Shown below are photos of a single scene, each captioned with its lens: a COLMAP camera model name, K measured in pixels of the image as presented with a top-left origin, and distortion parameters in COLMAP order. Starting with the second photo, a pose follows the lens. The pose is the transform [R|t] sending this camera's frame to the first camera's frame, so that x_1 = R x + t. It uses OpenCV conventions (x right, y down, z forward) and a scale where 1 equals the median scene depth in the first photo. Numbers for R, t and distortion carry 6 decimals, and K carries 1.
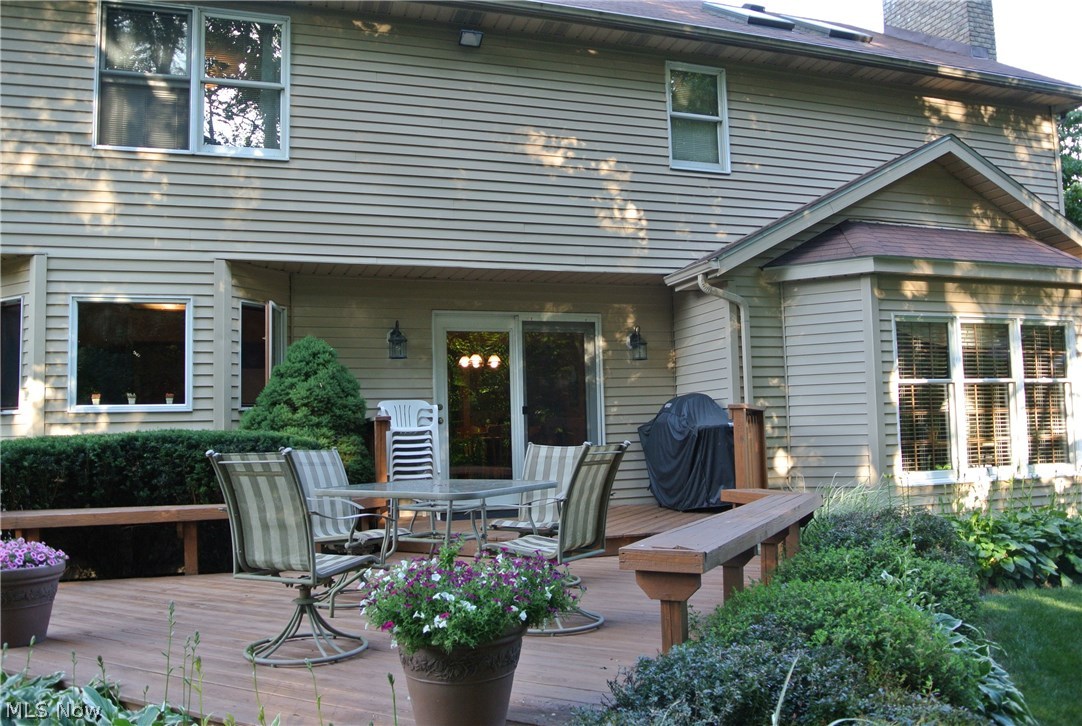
lens RADIAL K [[843.9, 0, 539.3], [0, 843.9, 360.9], [0, 0, 1]] dist [-0.068222, 0.002998]
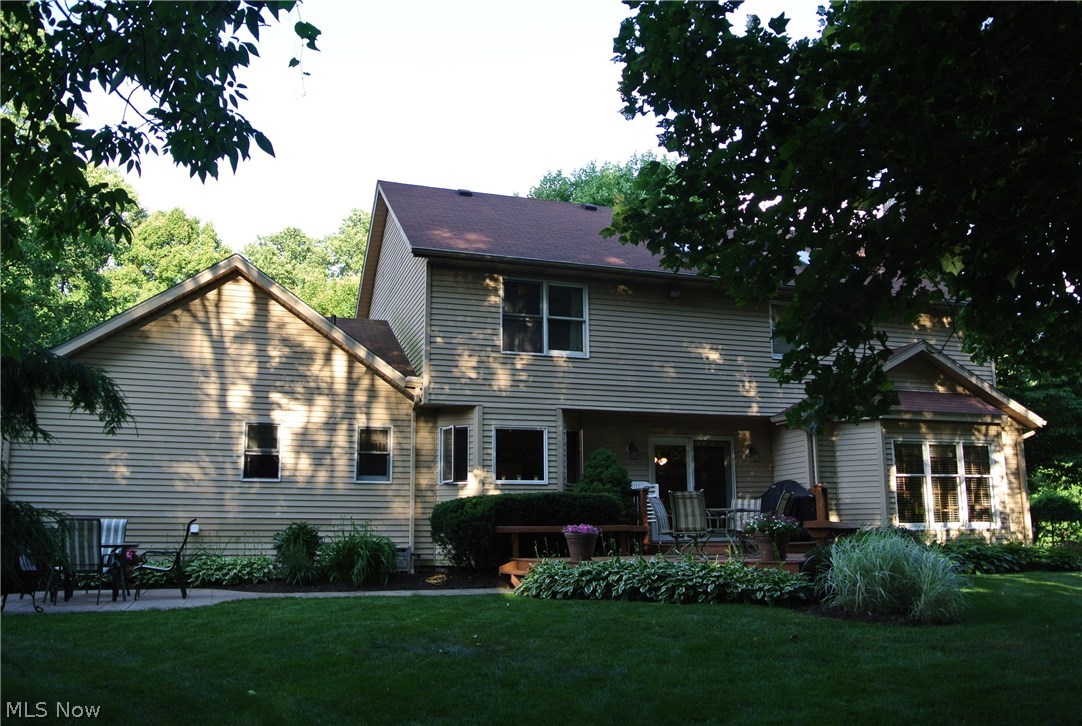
lens RADIAL K [[845.6, 0, 539.4], [0, 845.6, 392.5], [0, 0, 1]] dist [-0.071993, 0.004440]
pose [[0.999847, 0.016904, -0.004604, -0.369705], [-0.017219, 0.996626, -0.080244, 0.003302], [0.003232, 0.080311, 0.996765, -0.899496]]
